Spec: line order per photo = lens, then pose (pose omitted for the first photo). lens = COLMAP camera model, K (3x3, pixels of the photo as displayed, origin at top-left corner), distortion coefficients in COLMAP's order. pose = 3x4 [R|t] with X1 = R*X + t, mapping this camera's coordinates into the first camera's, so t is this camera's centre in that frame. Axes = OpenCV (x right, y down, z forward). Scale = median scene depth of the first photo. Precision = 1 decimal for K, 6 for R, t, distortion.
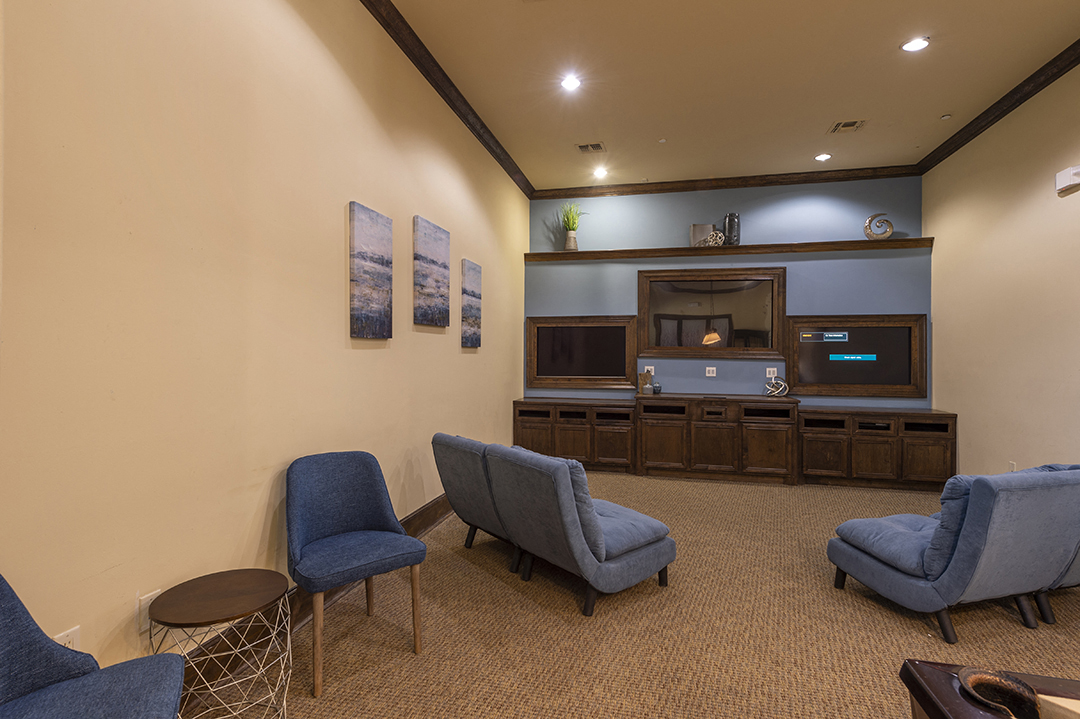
lens RADIAL K [[556.9, 0, 540.5], [0, 556.9, 357.8], [0, 0, 1]] dist [0.004960, -0.000138]
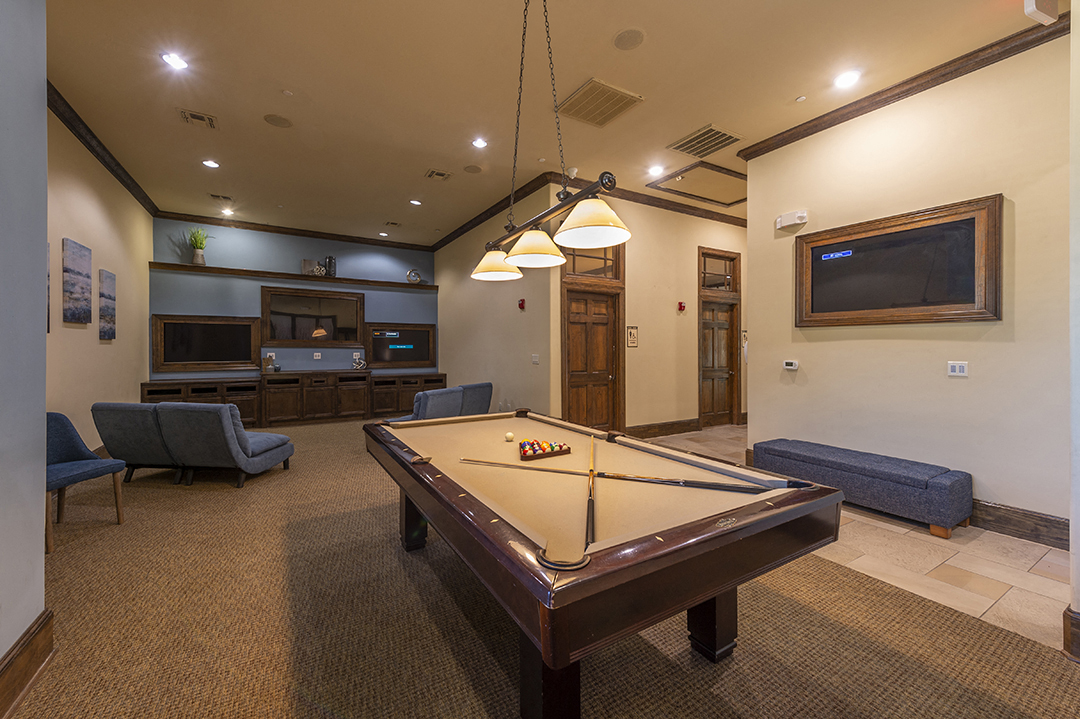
lens RADIAL K [[429.2, 0, 542.1], [0, 429.2, 348.8], [0, 0, 1]] dist [0.011638, -0.000461]
pose [[0.718239, -0.007577, 0.695755, -0.088585], [0.004709, 0.999971, 0.006029, 0.001099], [-0.695781, -0.001054, 0.718254, -0.335042]]
